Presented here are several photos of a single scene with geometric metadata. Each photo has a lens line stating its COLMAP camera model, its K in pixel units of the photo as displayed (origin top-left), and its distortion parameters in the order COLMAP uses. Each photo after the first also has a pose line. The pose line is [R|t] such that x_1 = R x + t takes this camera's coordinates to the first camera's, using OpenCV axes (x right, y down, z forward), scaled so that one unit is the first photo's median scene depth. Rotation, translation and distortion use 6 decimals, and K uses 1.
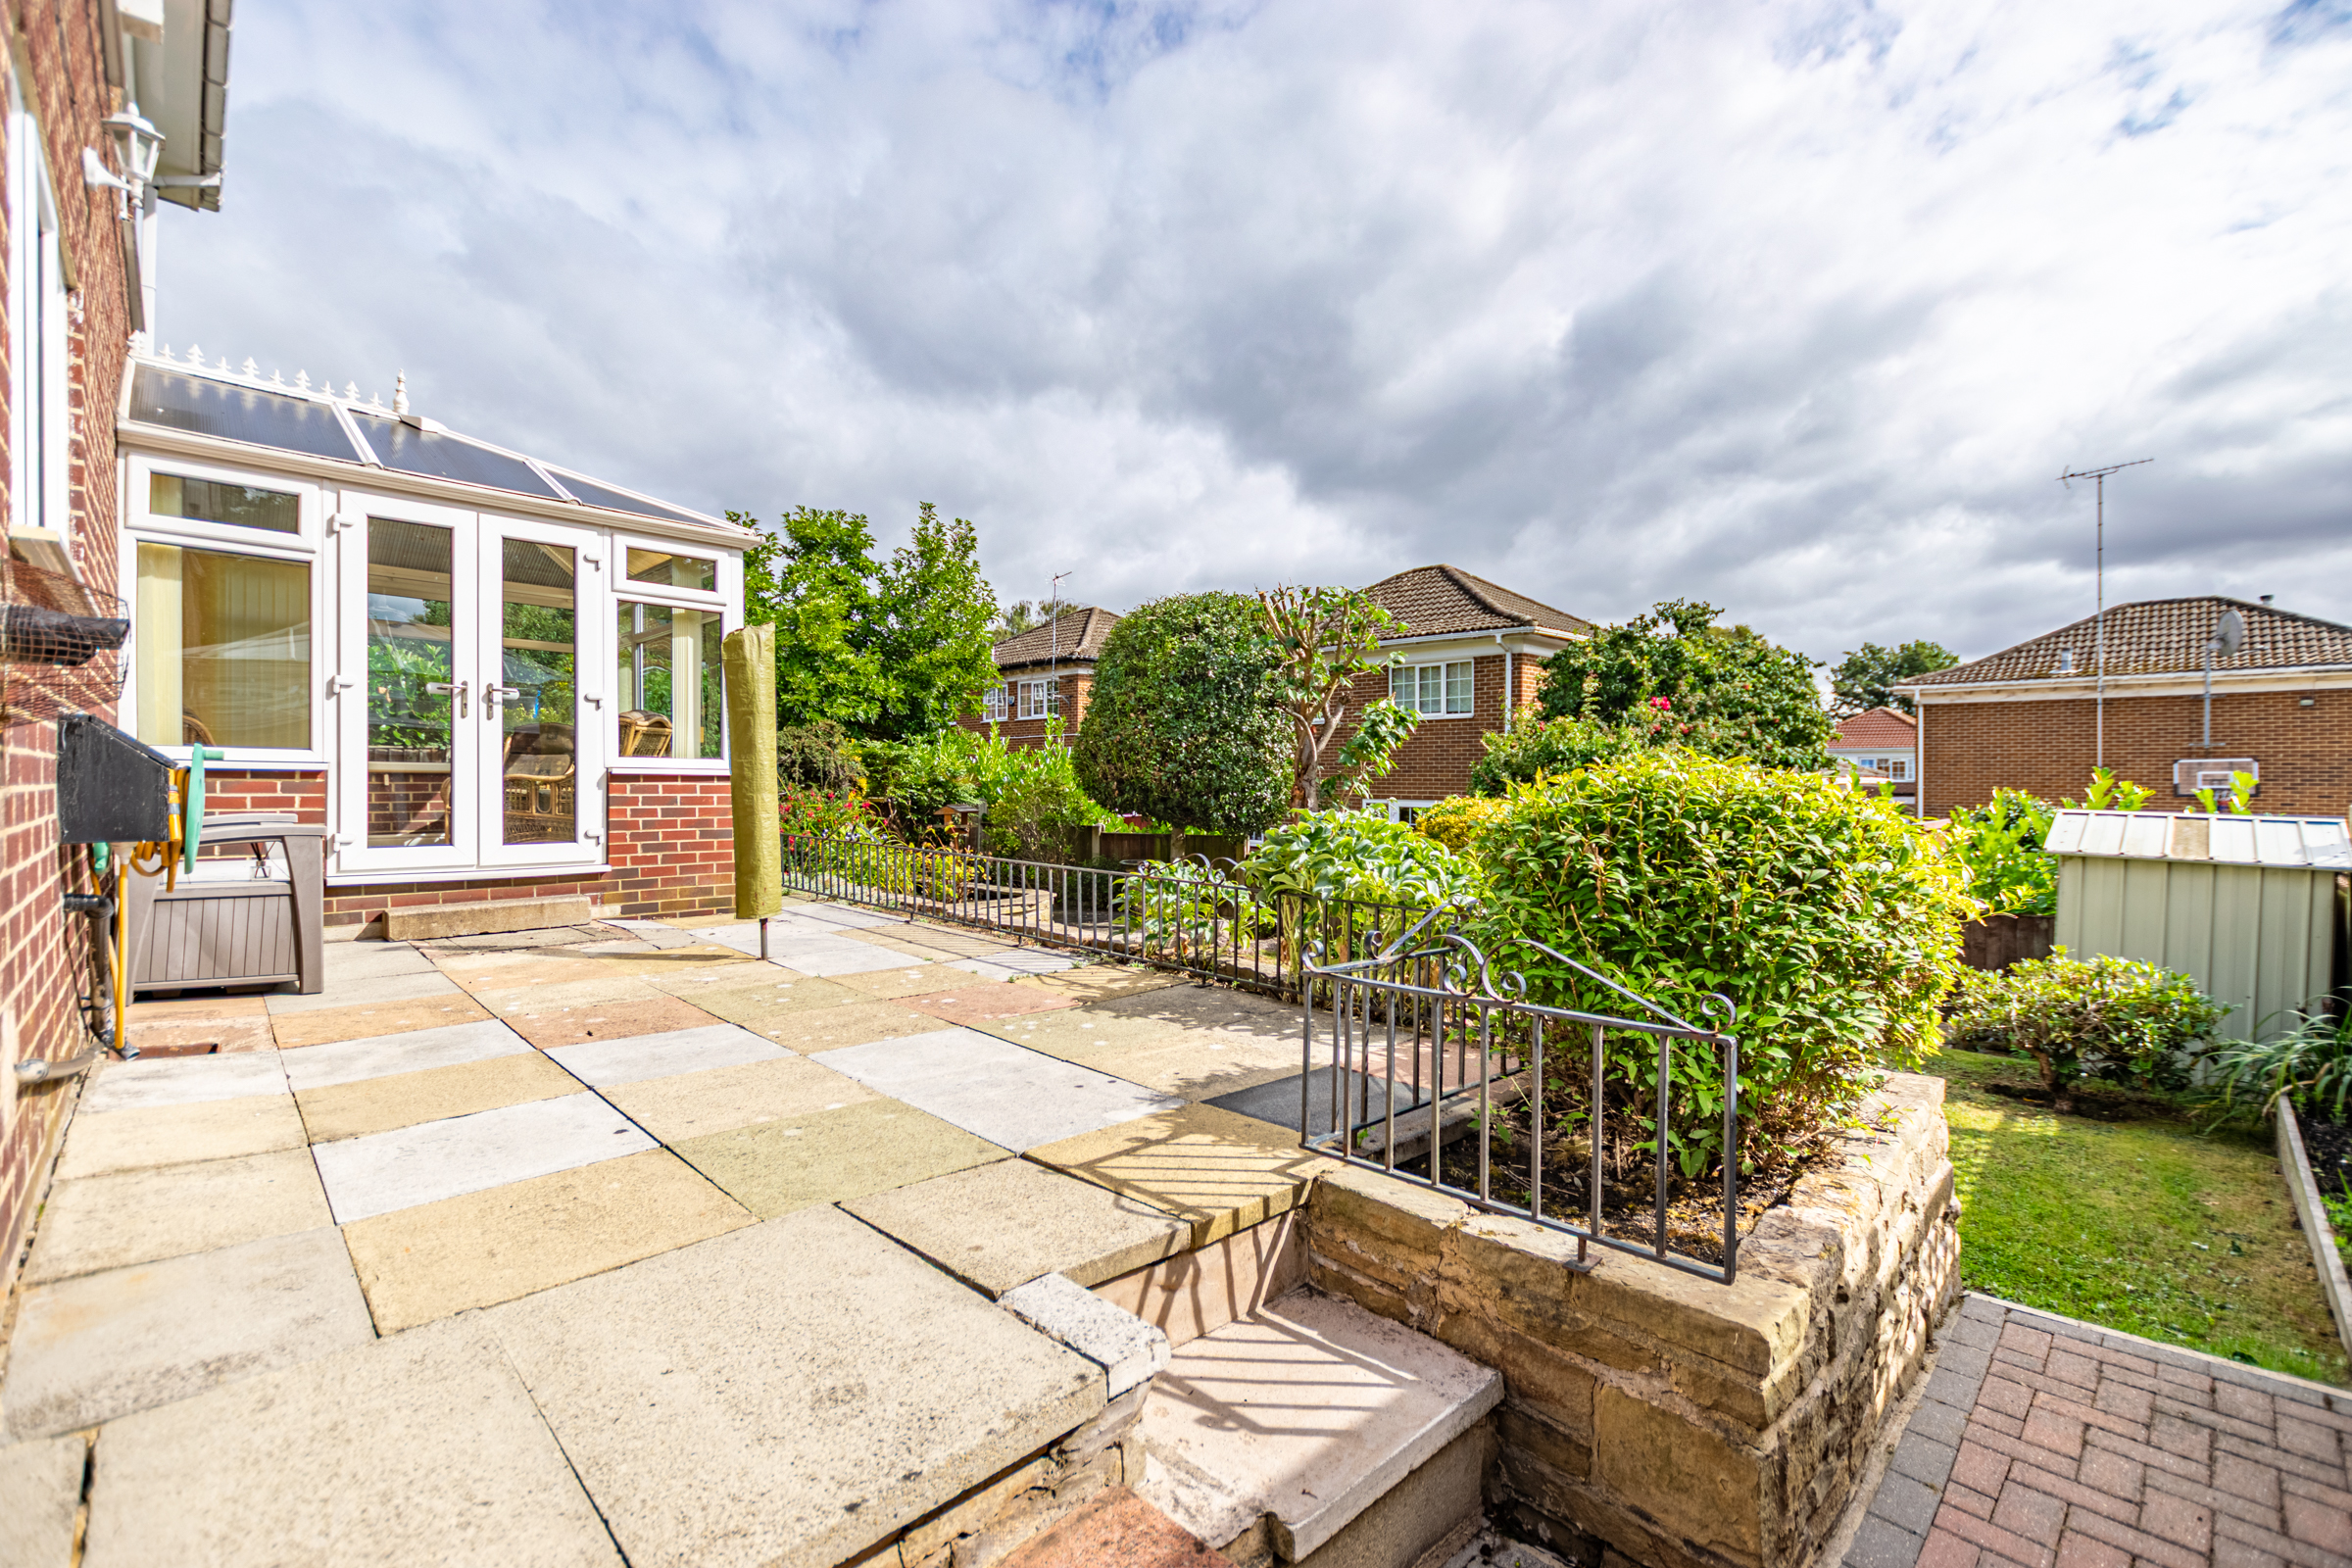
lens RADIAL K [[1016.1, 0, 1206.4], [0, 1016.1, 782.5], [0, 0, 1]] dist [0.002168, -0.000363]
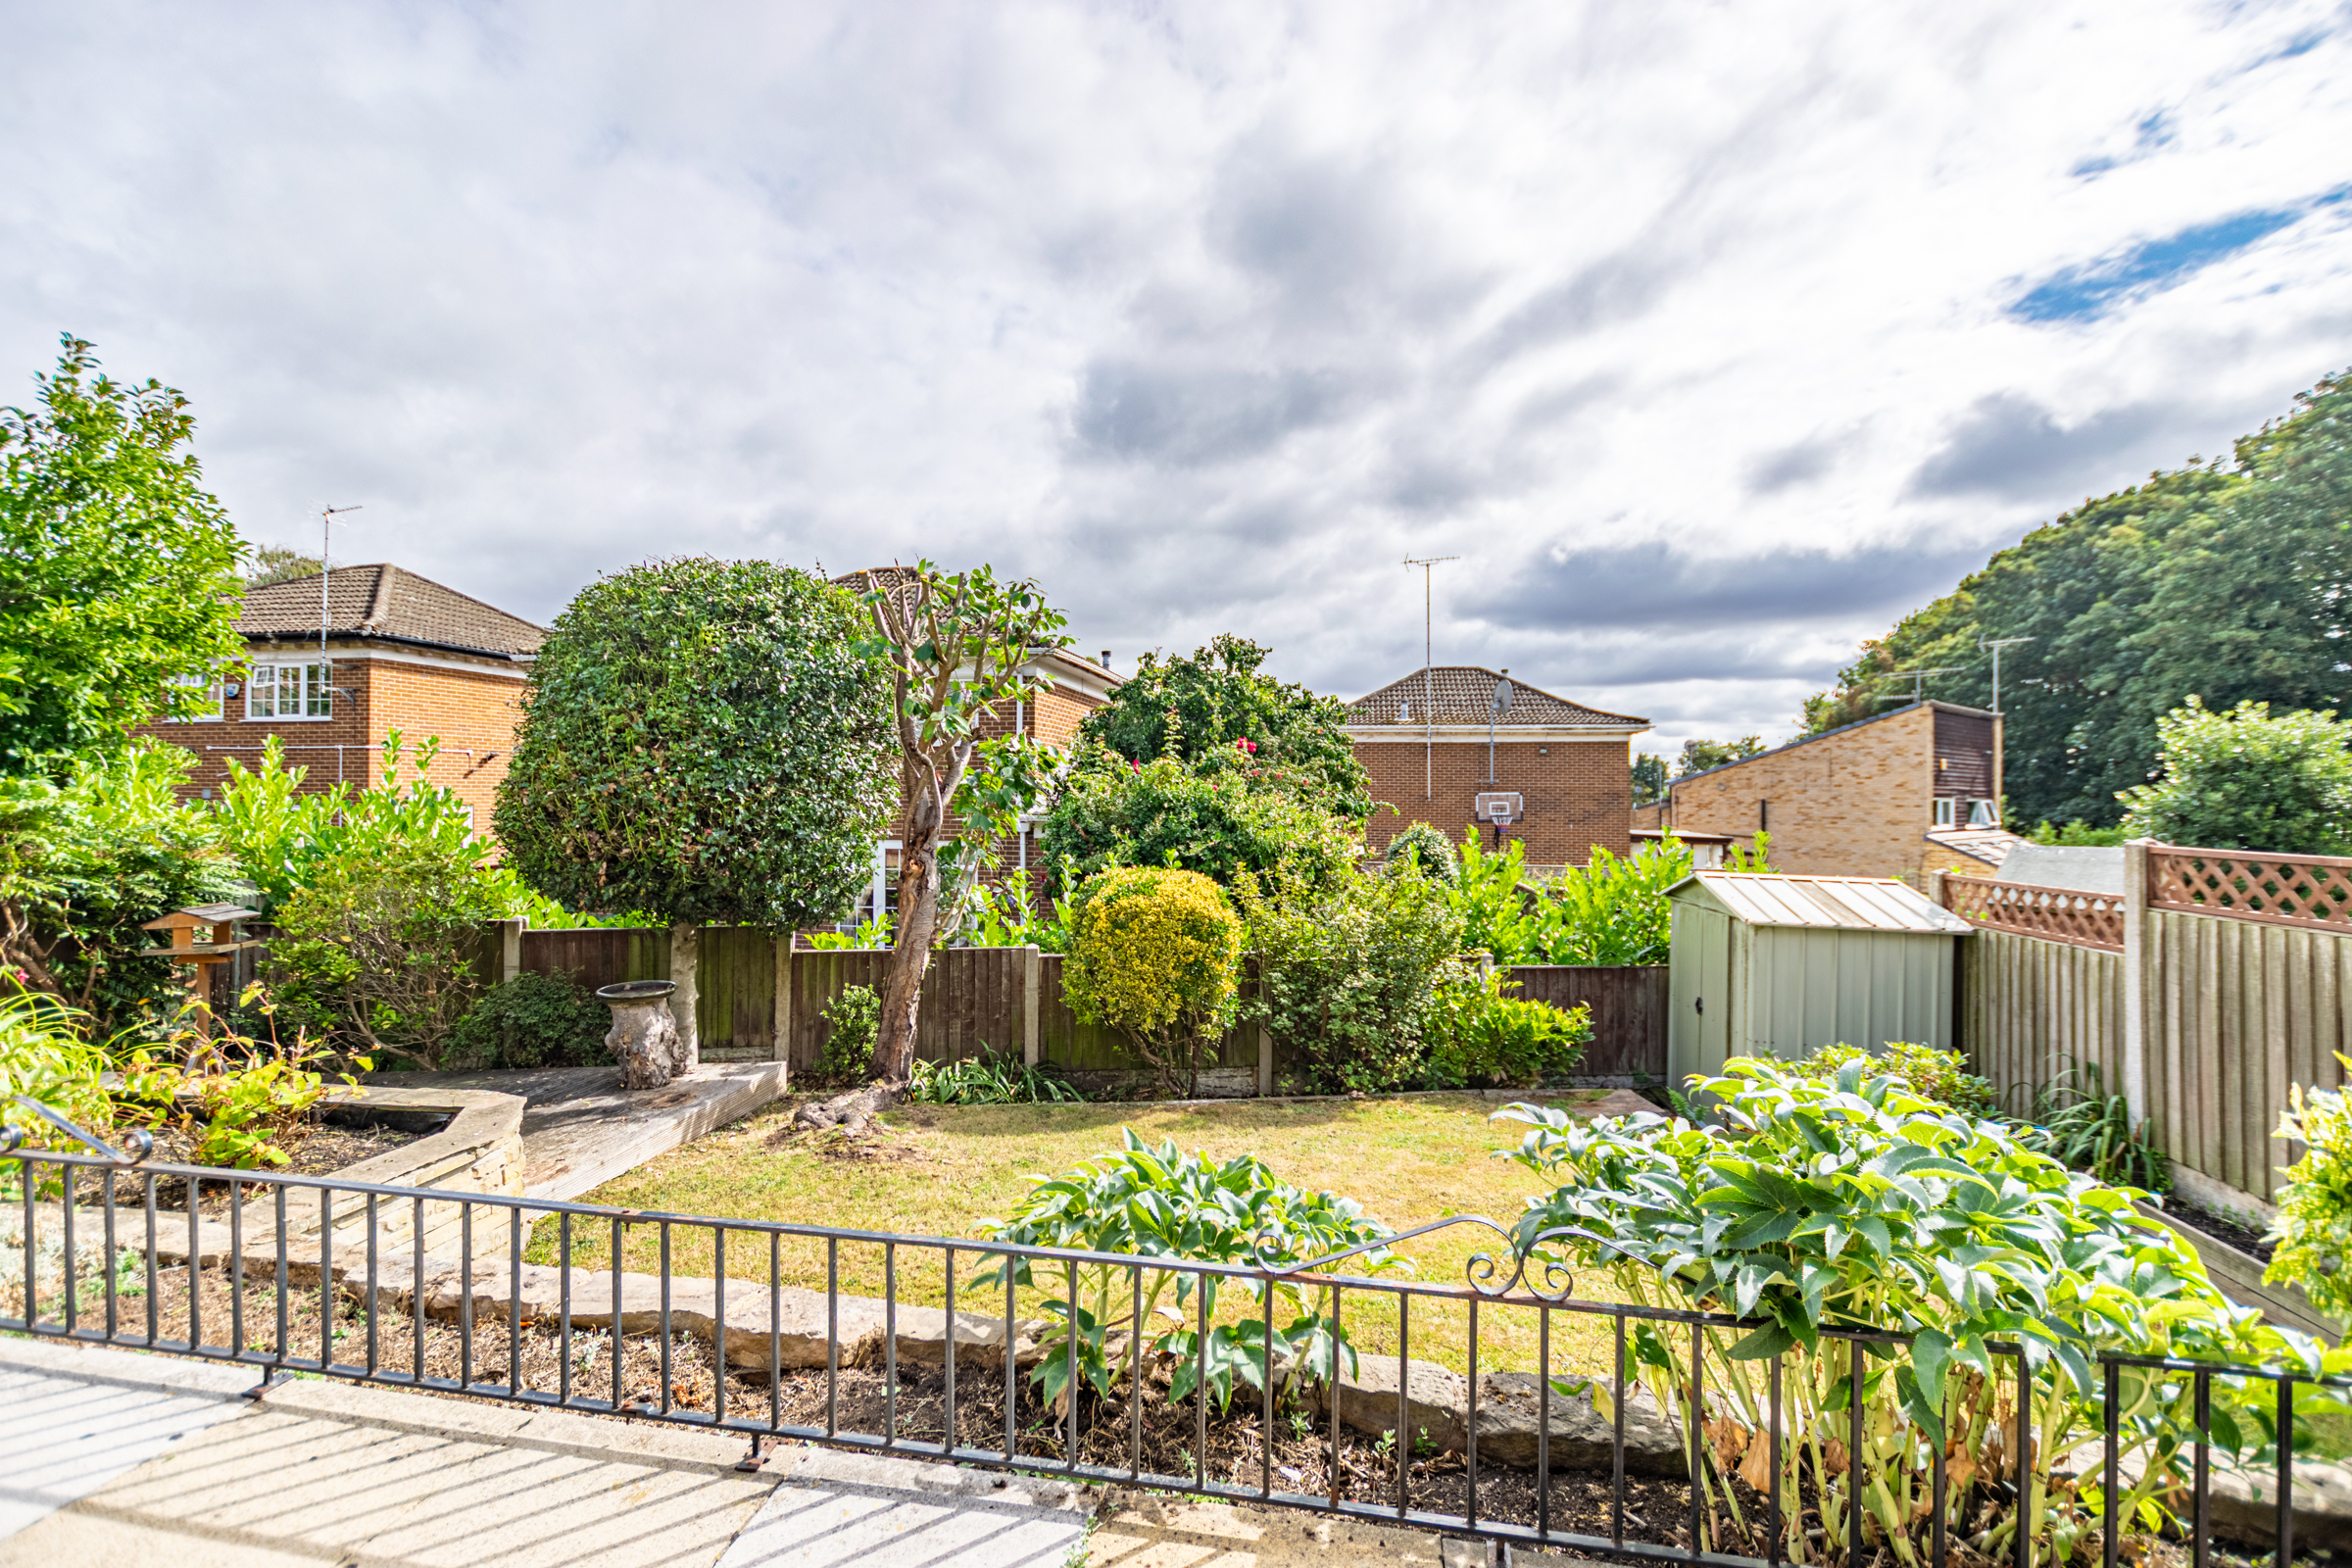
lens RADIAL K [[1016.1, 0, 1206.4], [0, 1016.1, 782.5], [0, 0, 1]] dist [0.002168, -0.000363]
pose [[0.821361, 0.009212, 0.570334, -0.101308], [-0.001505, 0.999901, -0.013983, -0.028362], [-0.570406, 0.010627, 0.821294, 0.235327]]
